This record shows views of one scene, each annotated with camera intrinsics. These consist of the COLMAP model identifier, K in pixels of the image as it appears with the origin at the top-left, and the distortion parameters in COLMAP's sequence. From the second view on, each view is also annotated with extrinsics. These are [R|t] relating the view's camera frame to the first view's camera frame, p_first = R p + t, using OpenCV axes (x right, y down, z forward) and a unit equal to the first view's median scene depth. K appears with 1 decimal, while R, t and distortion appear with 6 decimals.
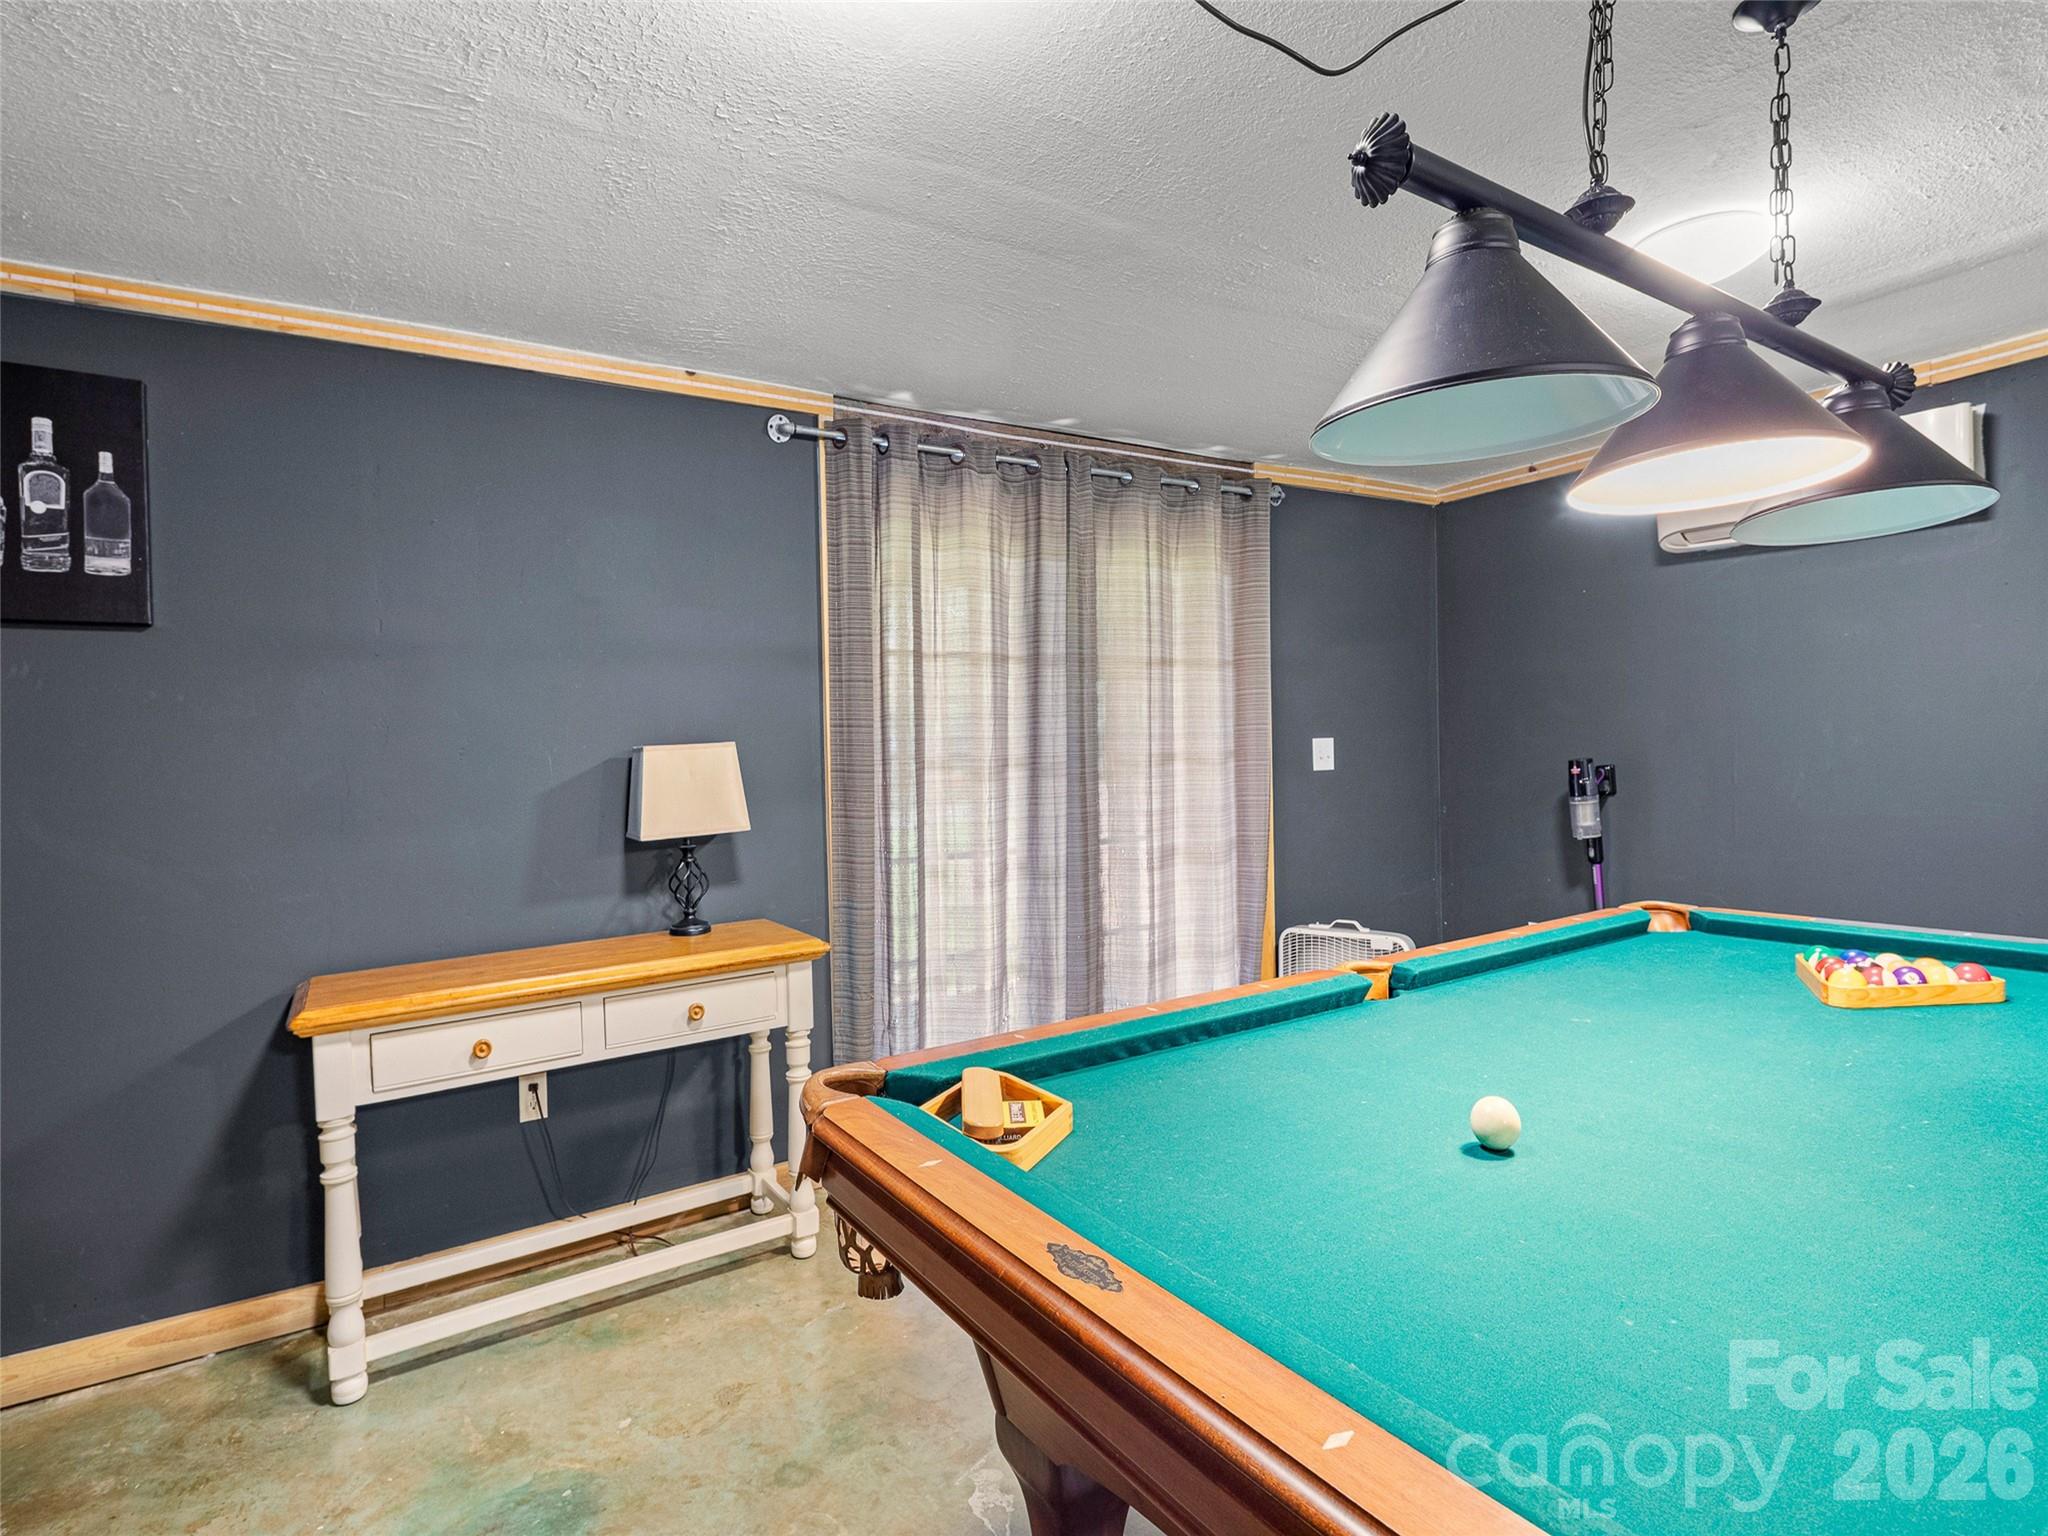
lens RADIAL K [[1045.1, 0, 1013.5], [0, 1045.1, 759.6], [0, 0, 1]] dist [0.003835, 0.000503]
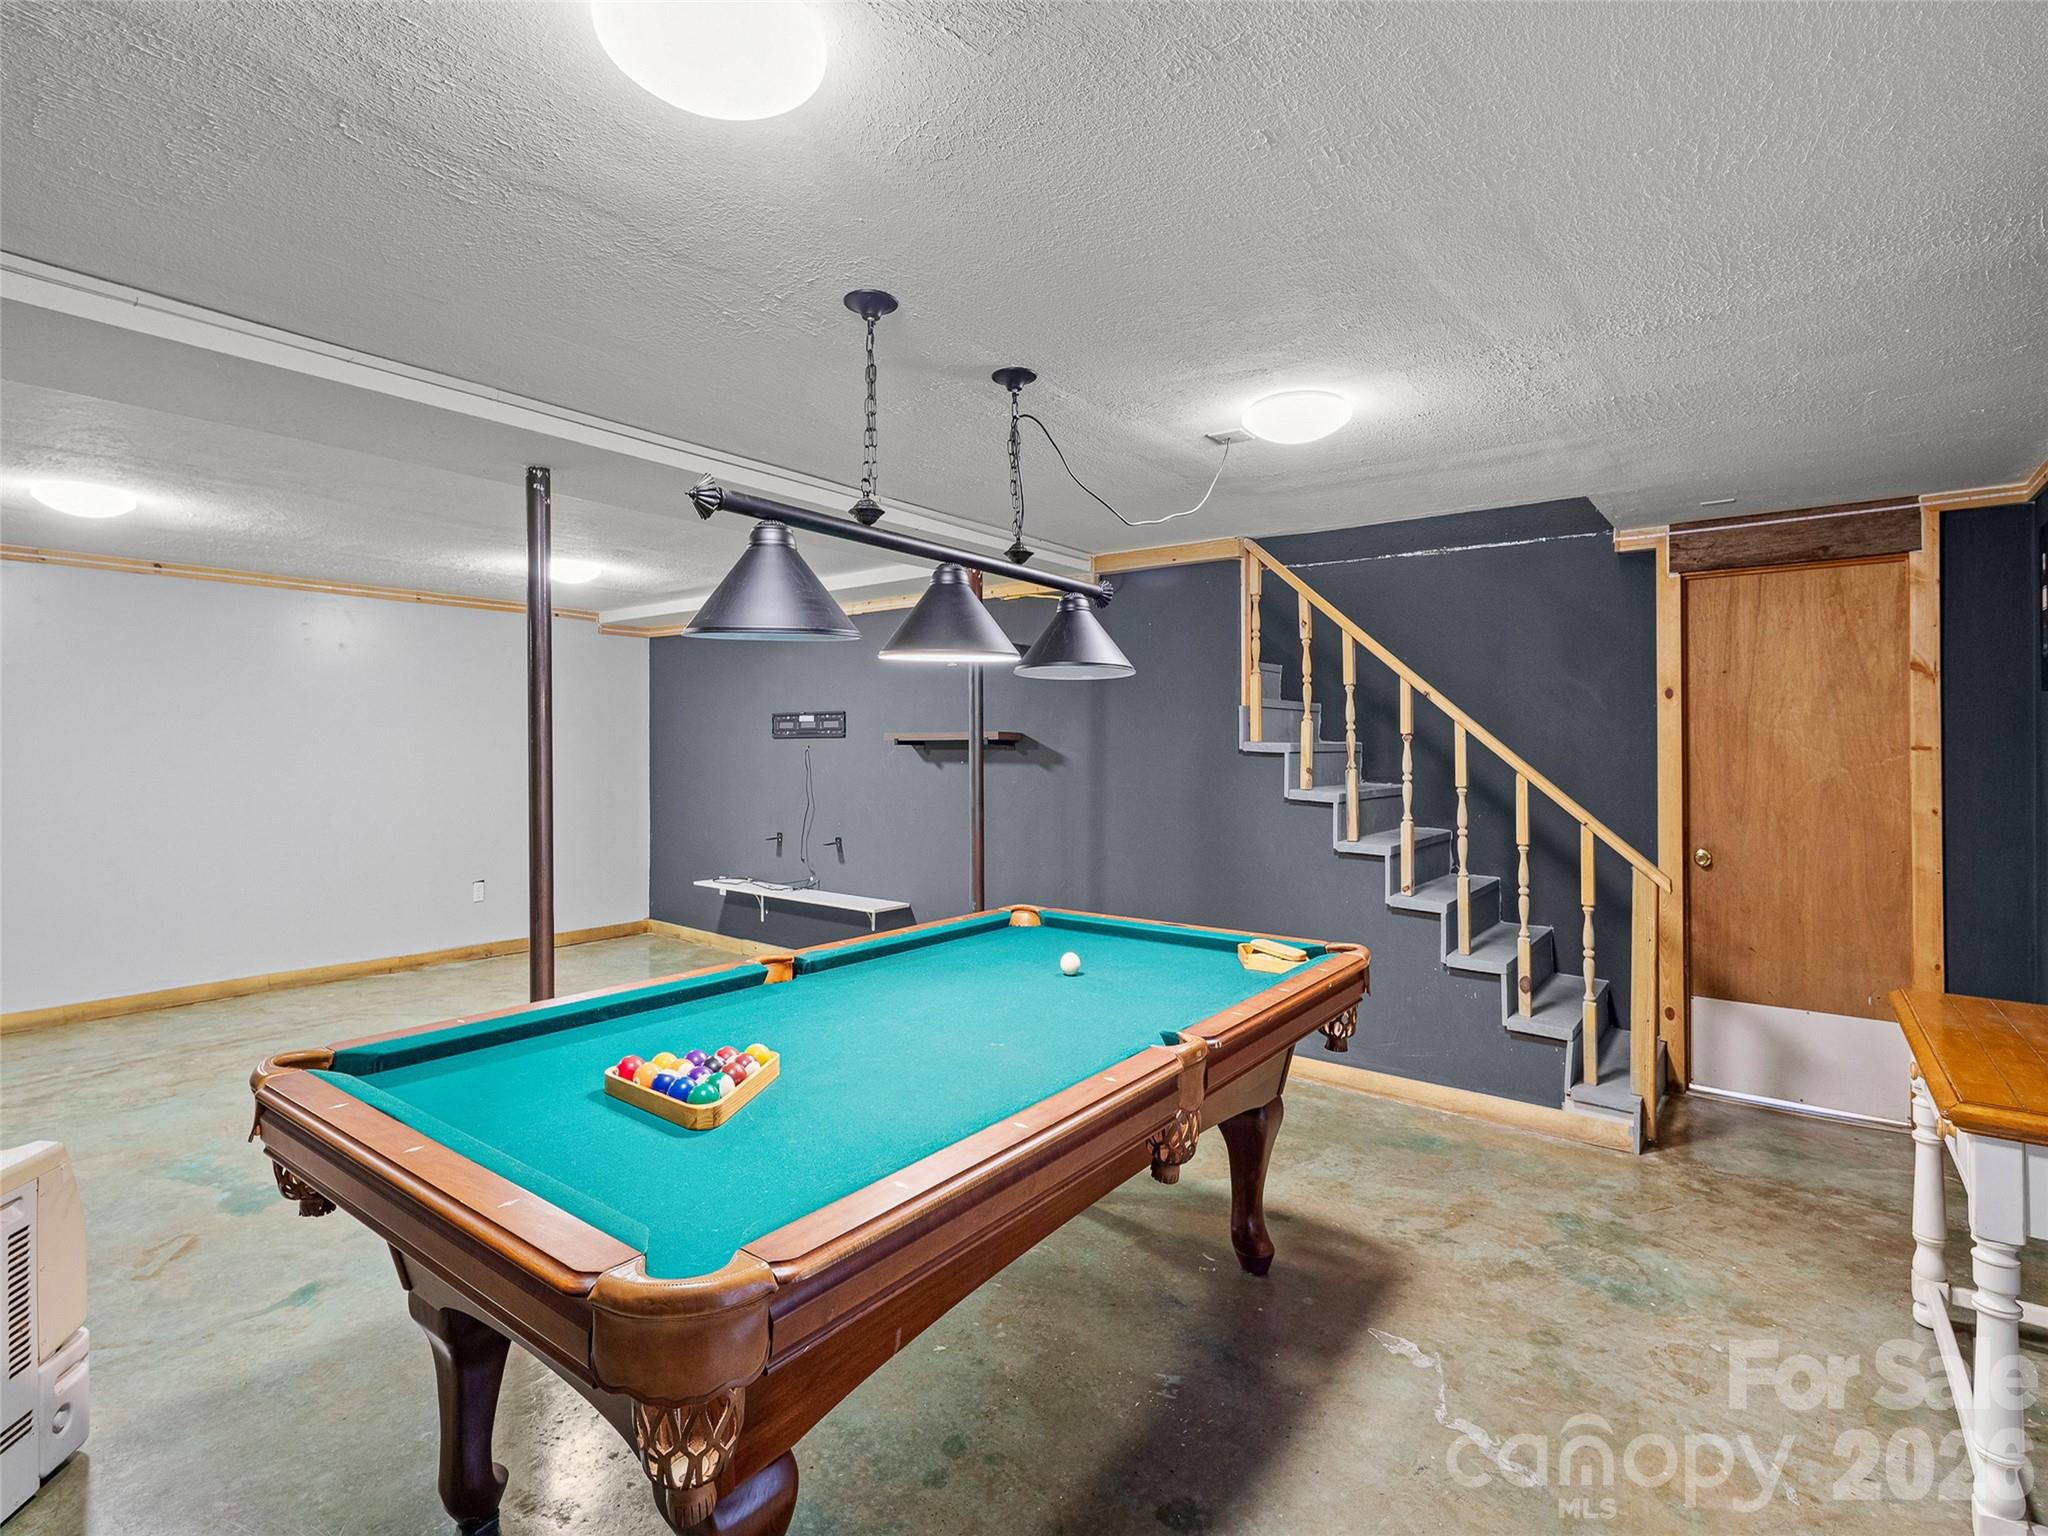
lens RADIAL K [[1014.8, 0, 1005.7], [0, 1014.8, 740.8], [0, 0, 1]] dist [0.001611, -0.001266]
pose [[-0.937006, 0.021841, -0.348630, 0.569186], [0.016655, 0.999702, 0.017868, -0.077905], [0.348916, 0.010936, -0.937090, 1.280594]]
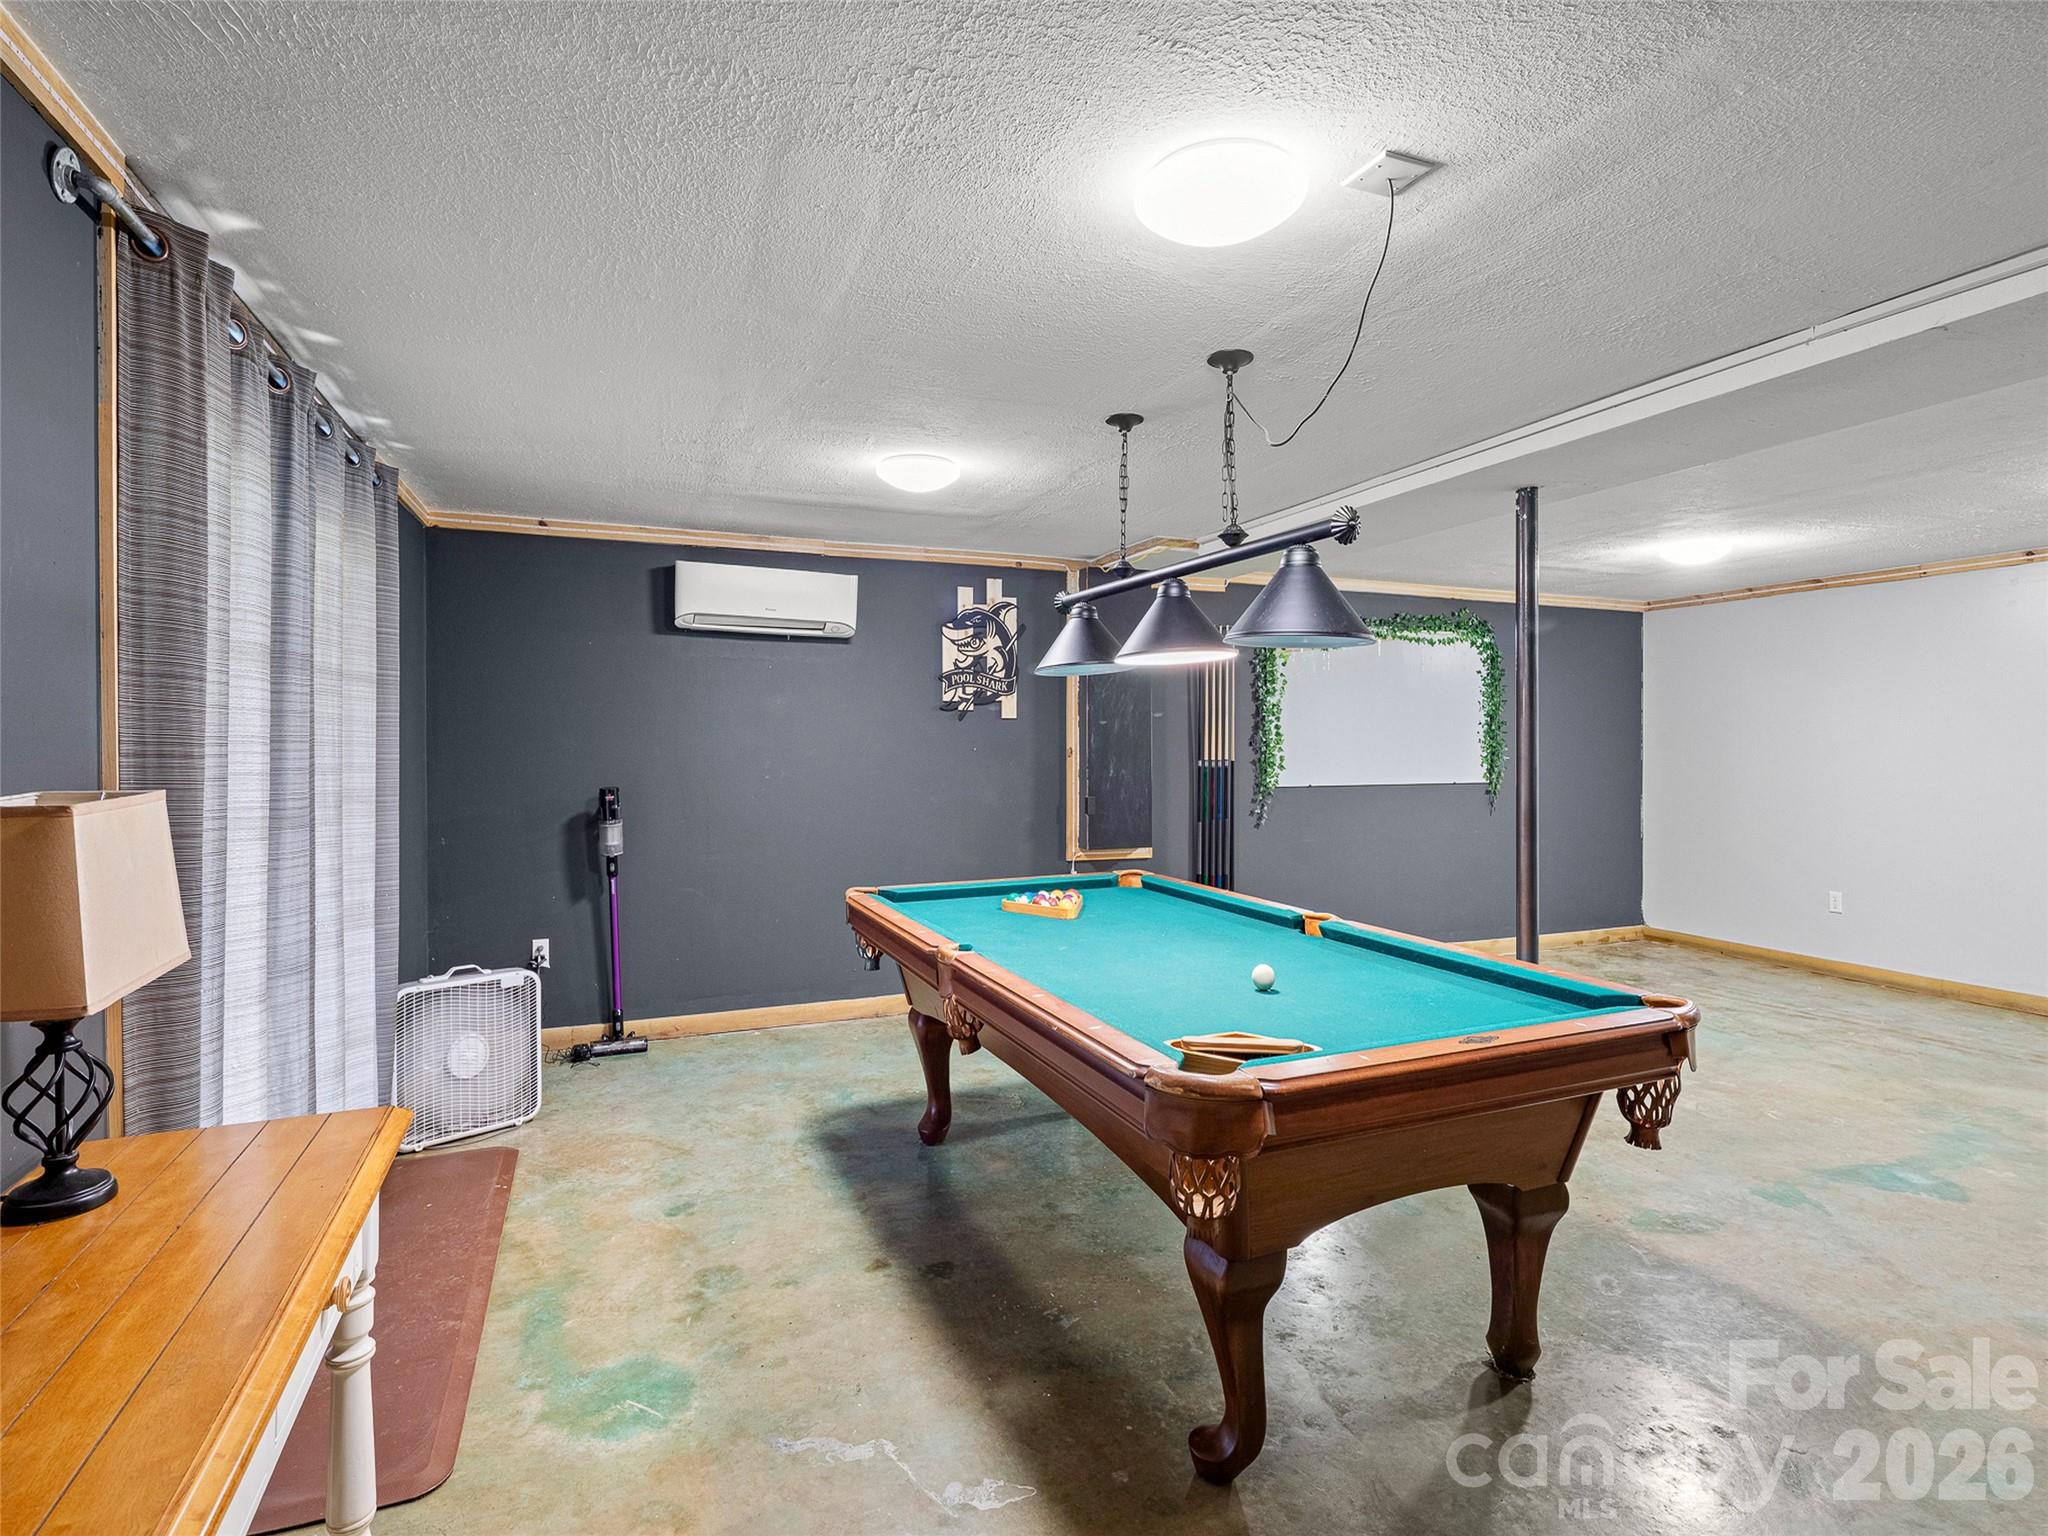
lens RADIAL K [[1014.8, 0, 1005.7], [0, 1014.8, 740.8], [0, 0, 1]] dist [0.001611, -0.001266]
pose [[0.173522, 0.027207, 0.984454, -0.662902], [0.007221, 0.999556, -0.028897, -0.022809], [-0.984803, 0.012123, 0.173249, 0.490968]]
